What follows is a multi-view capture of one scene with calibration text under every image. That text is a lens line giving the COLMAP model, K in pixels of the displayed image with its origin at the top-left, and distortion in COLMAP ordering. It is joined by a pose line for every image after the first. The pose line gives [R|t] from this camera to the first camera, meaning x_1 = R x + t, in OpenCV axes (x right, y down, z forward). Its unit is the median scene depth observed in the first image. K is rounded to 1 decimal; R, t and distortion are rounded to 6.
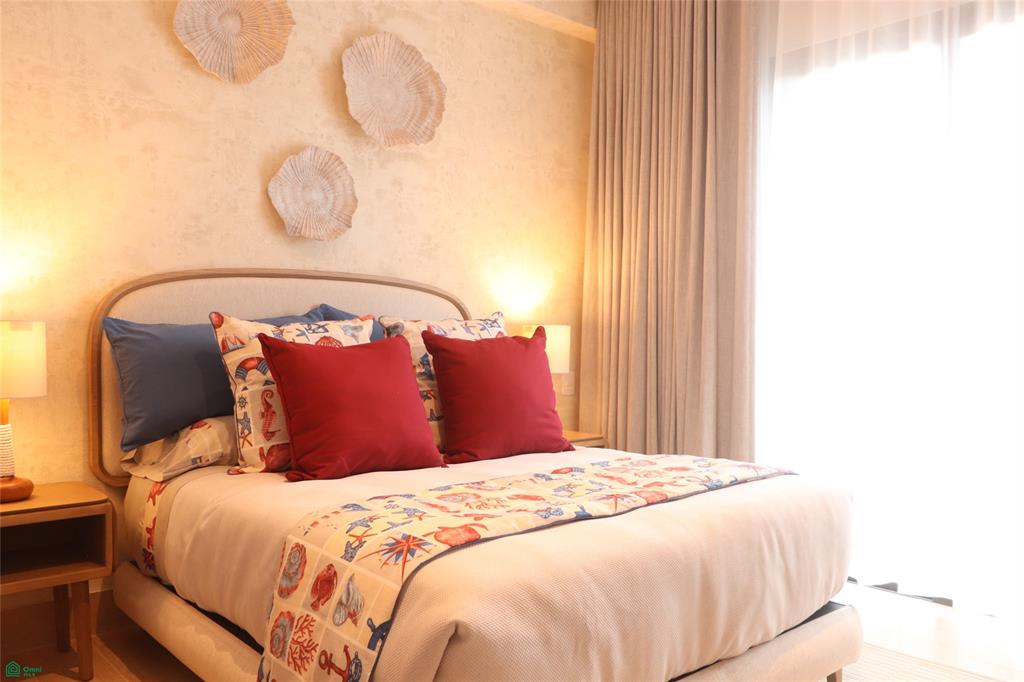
lens RADIAL K [[809.1, 0, 512.0], [0, 809.1, 341.0], [0, 0, 1]] dist [-0.004216, -0.002446]
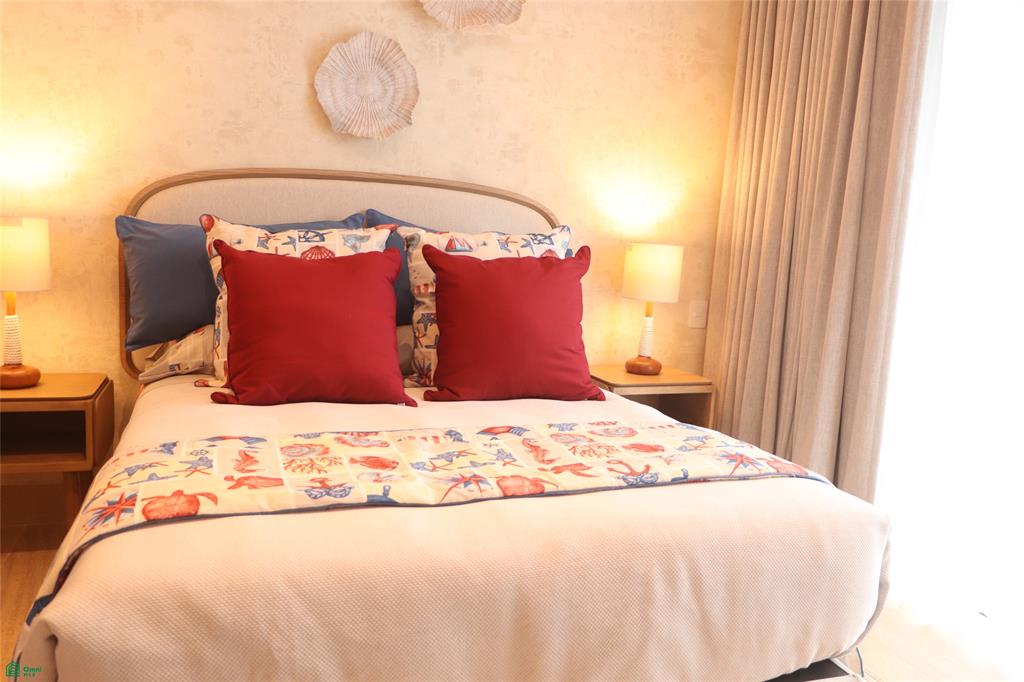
lens RADIAL K [[809.1, 0, 512.0], [0, 809.1, 341.0], [0, 0, 1]] dist [-0.004216, -0.002446]
pose [[0.926706, 0.094755, -0.363644, 0.296534], [-0.051490, 0.990578, 0.126899, -0.025201], [0.372242, -0.098874, 0.922854, 0.220046]]
